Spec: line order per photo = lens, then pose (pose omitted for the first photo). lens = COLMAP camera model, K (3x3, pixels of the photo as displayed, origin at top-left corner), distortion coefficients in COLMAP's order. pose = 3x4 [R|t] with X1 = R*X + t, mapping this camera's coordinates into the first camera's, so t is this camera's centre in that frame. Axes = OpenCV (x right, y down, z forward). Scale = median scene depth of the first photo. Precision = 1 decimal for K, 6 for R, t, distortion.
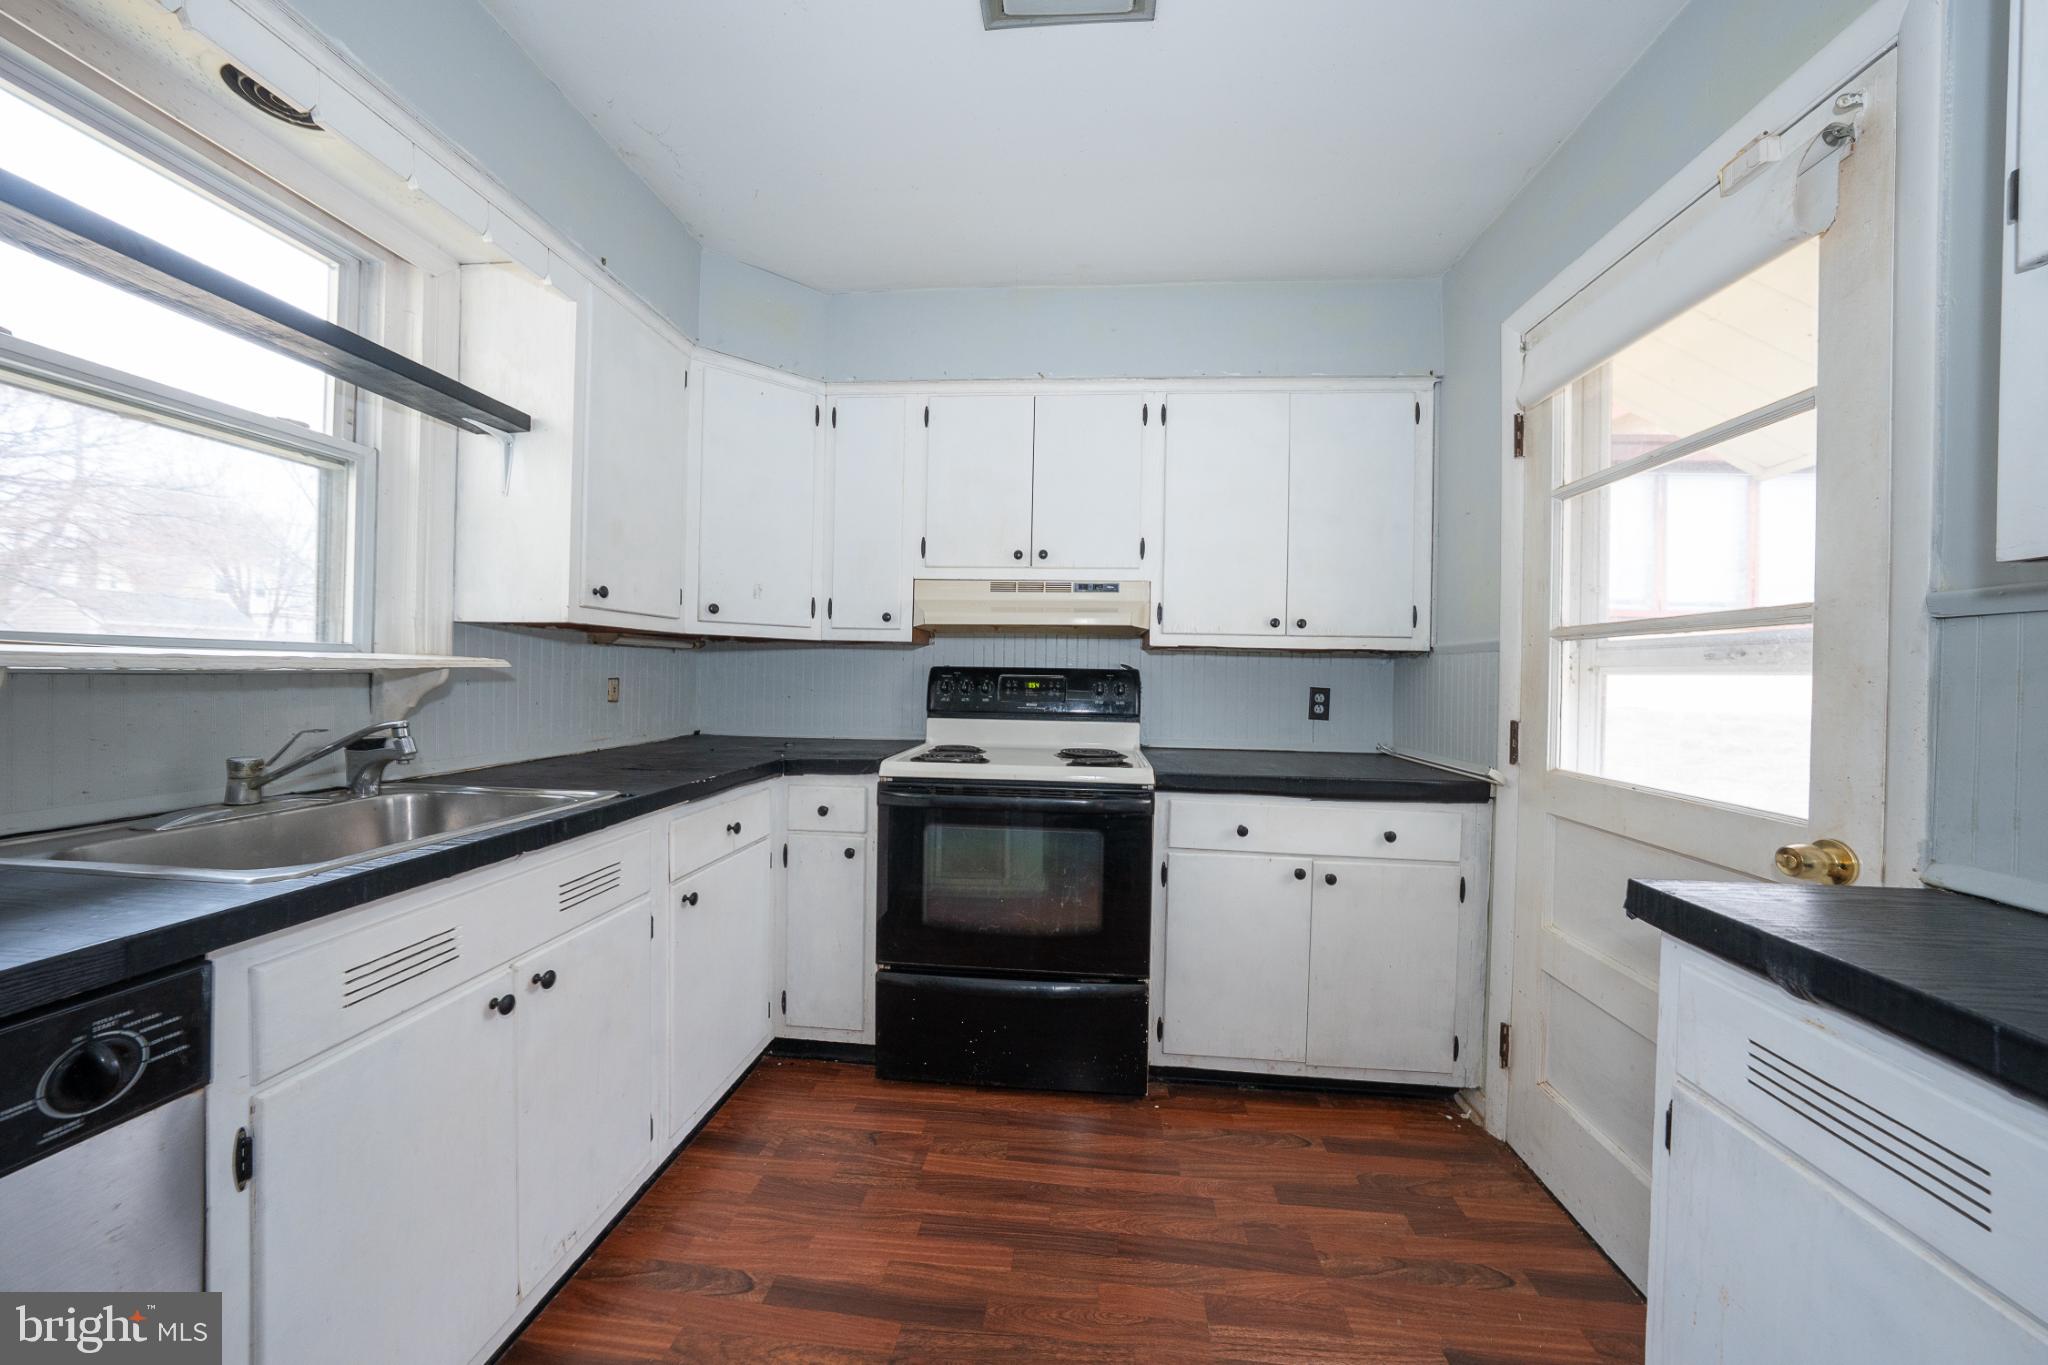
lens RADIAL K [[704.6, 0, 1029.4], [0, 704.6, 676.7], [0, 0, 1]] dist [-0.029750, 0.006294]
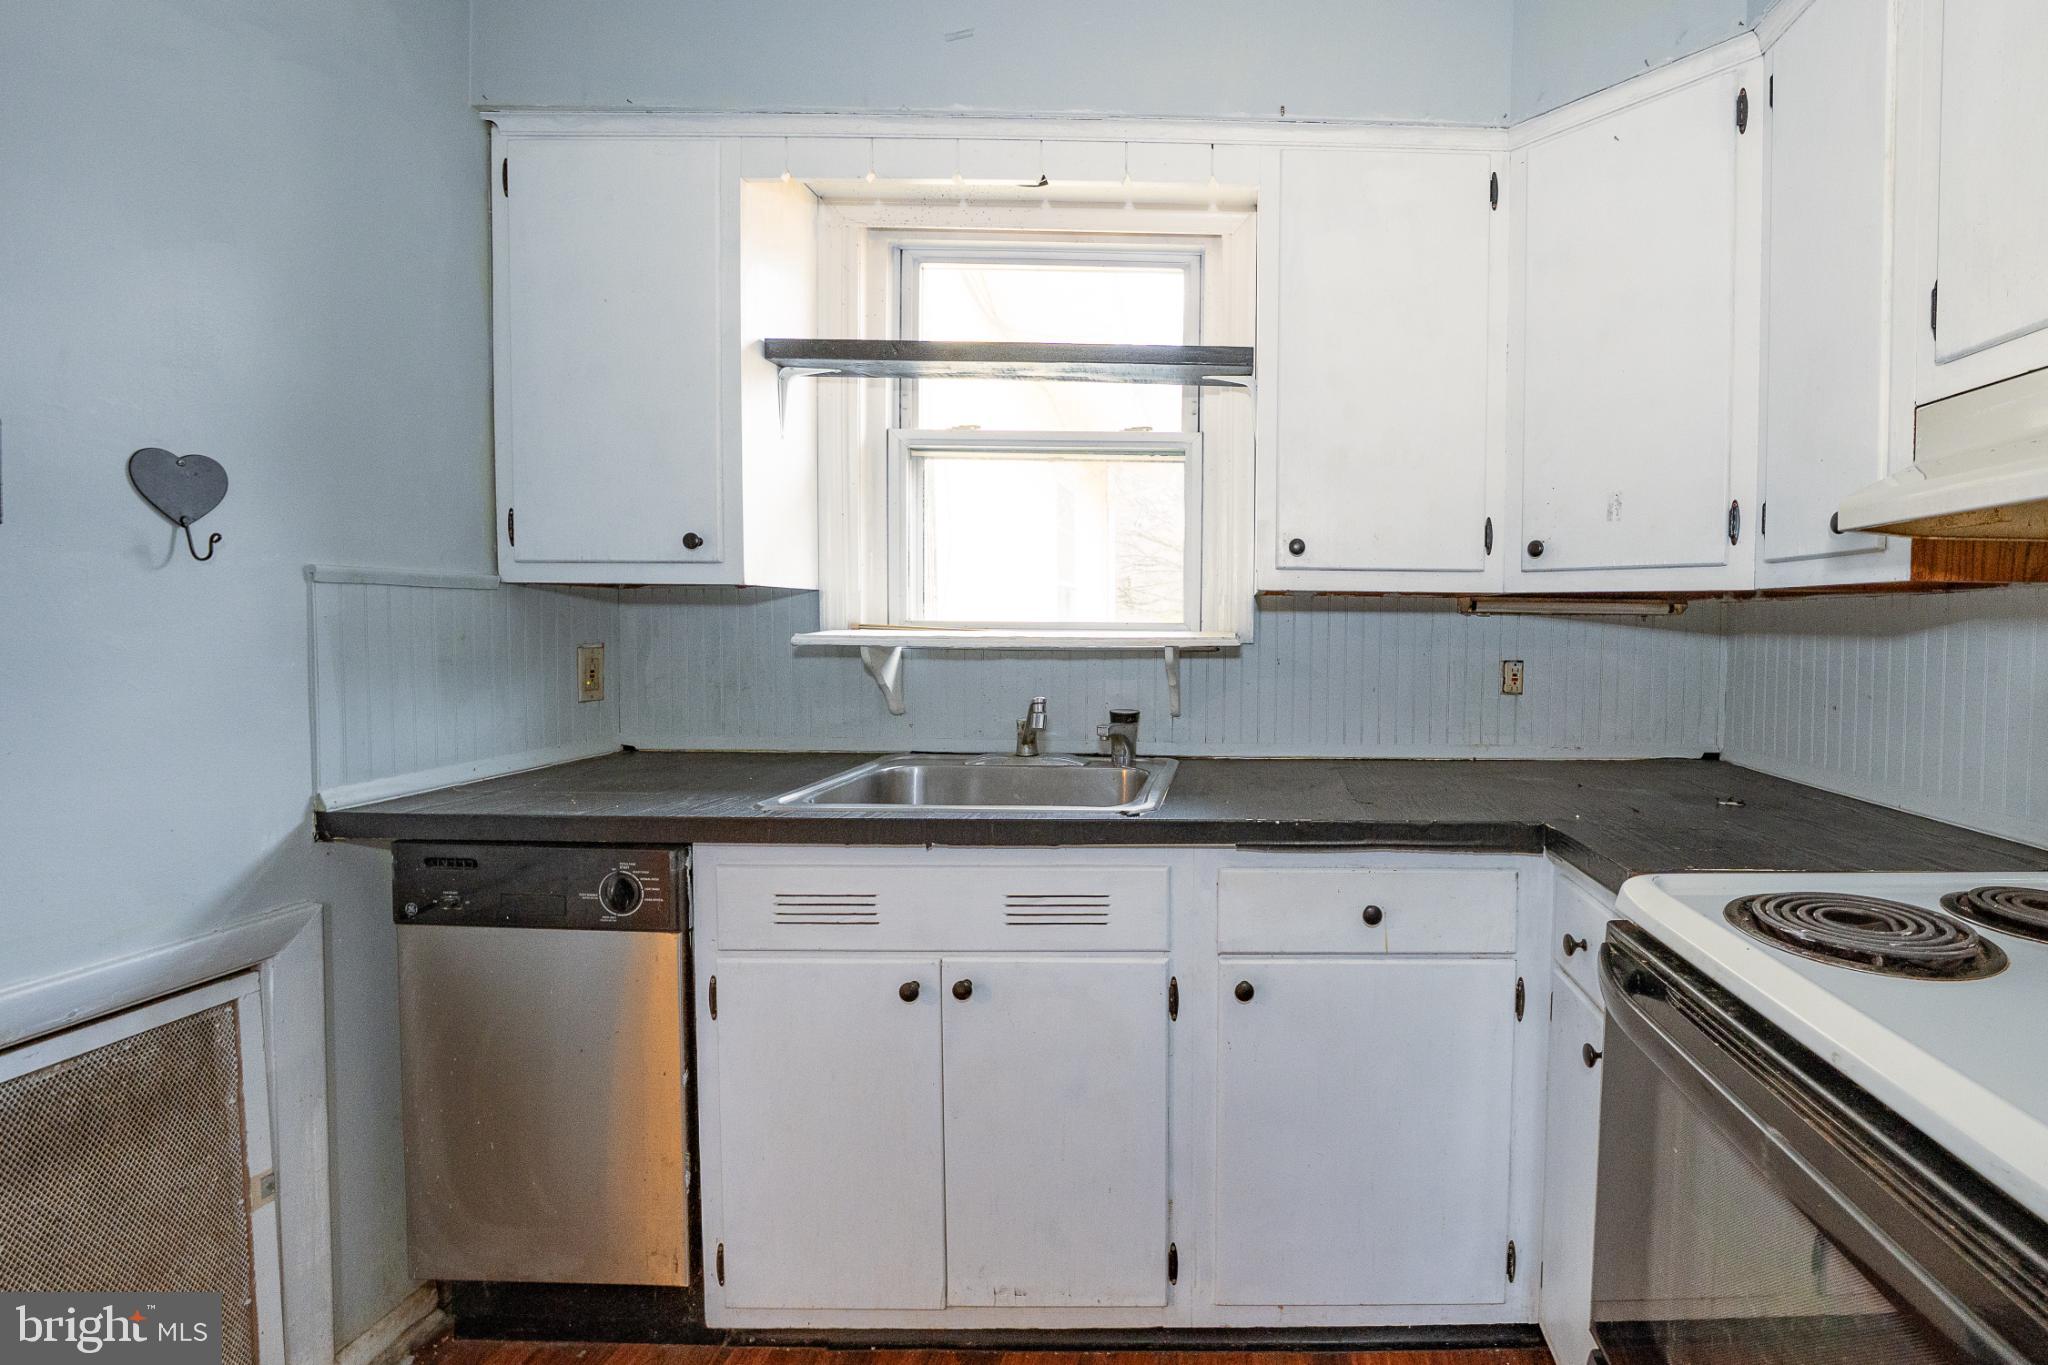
lens RADIAL K [[753.9, 0, 1023.9], [0, 753.9, 665.8], [0, 0, 1]] dist [-0.020264, 0.000002]
pose [[0.099282, 0.025332, -0.994737, 0.276027], [-0.013775, 0.999615, 0.024081, -0.012243], [0.994964, 0.011312, 0.099593, 0.976852]]
